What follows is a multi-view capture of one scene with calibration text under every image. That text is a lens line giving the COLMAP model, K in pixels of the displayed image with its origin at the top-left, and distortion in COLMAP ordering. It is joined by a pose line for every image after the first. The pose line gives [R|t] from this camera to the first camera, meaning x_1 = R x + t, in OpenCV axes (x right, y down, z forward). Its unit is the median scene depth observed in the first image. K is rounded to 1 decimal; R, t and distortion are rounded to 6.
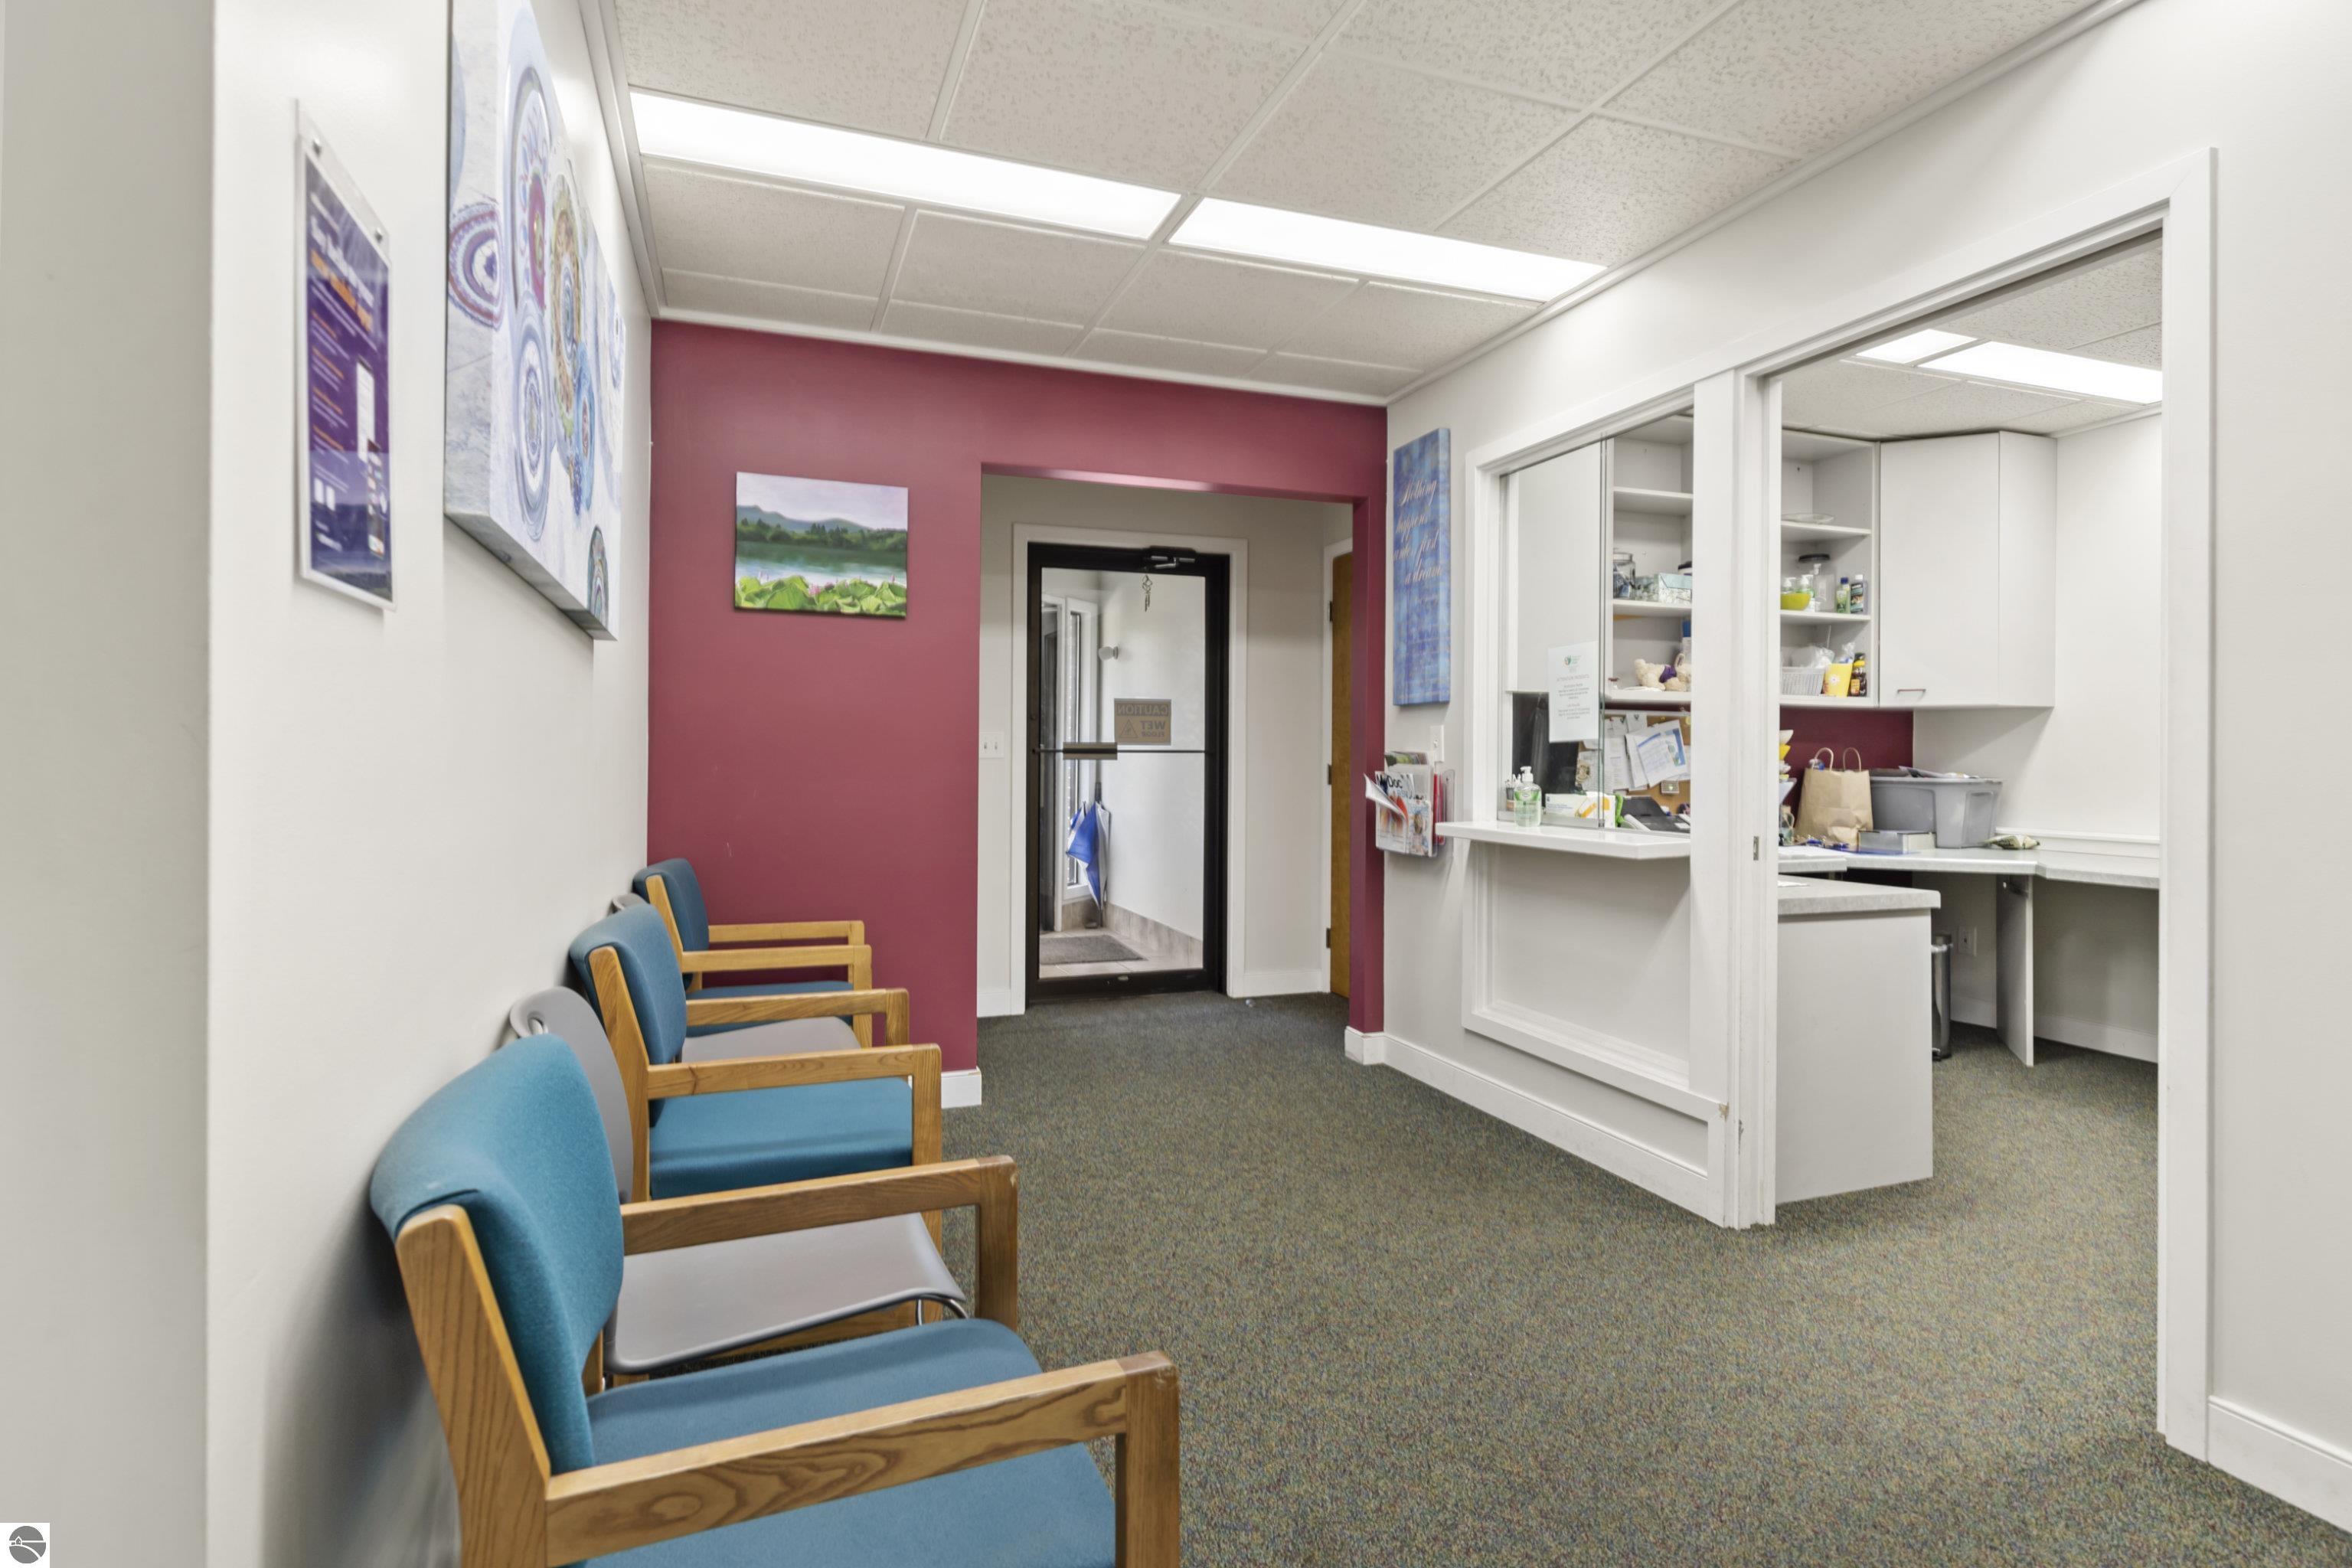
lens RADIAL K [[1198.3, 0, 1177.9], [0, 1198.3, 751.3], [0, 0, 1]] dist [-0.000121, -0.000186]
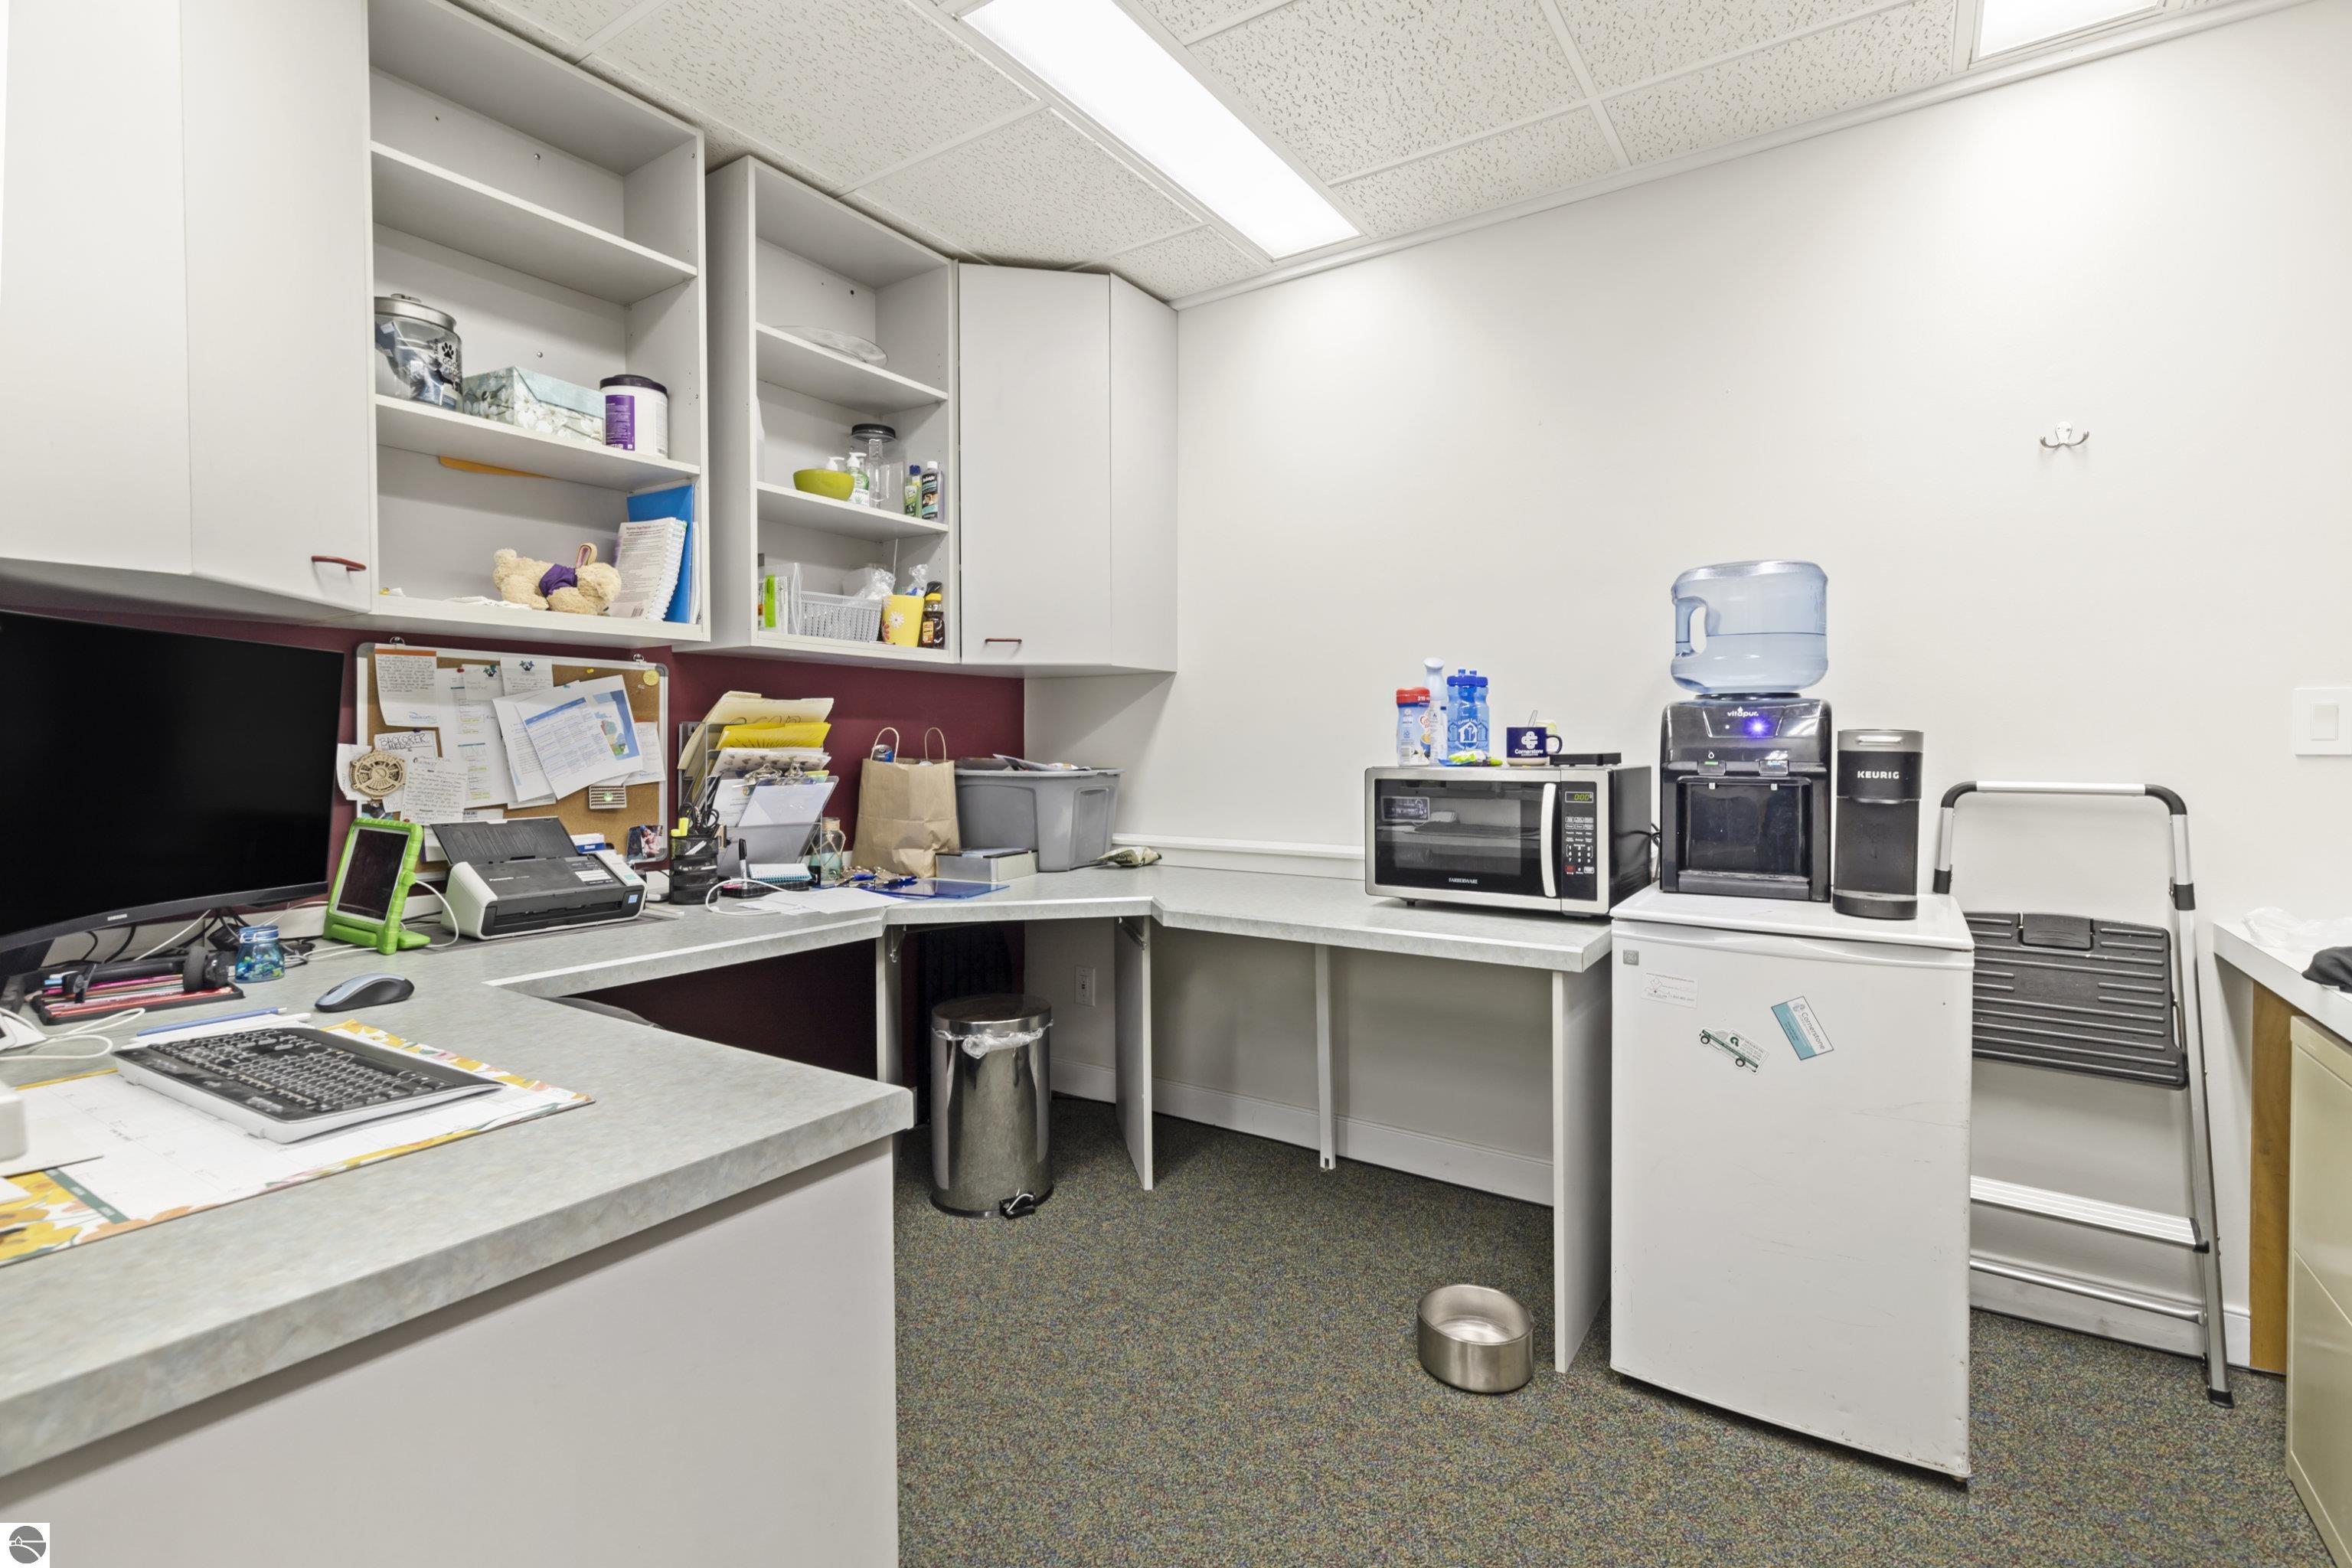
lens RADIAL K [[1091.8, 0, 1199.0], [0, 1091.8, 761.8], [0, 0, 1]] dist [0.000934, 0.000250]
pose [[0.802903, -0.018483, 0.595823, 0.330618], [0.005864, 0.999716, 0.023109, 0.003630], [-0.596081, -0.015061, 0.802783, 0.437737]]
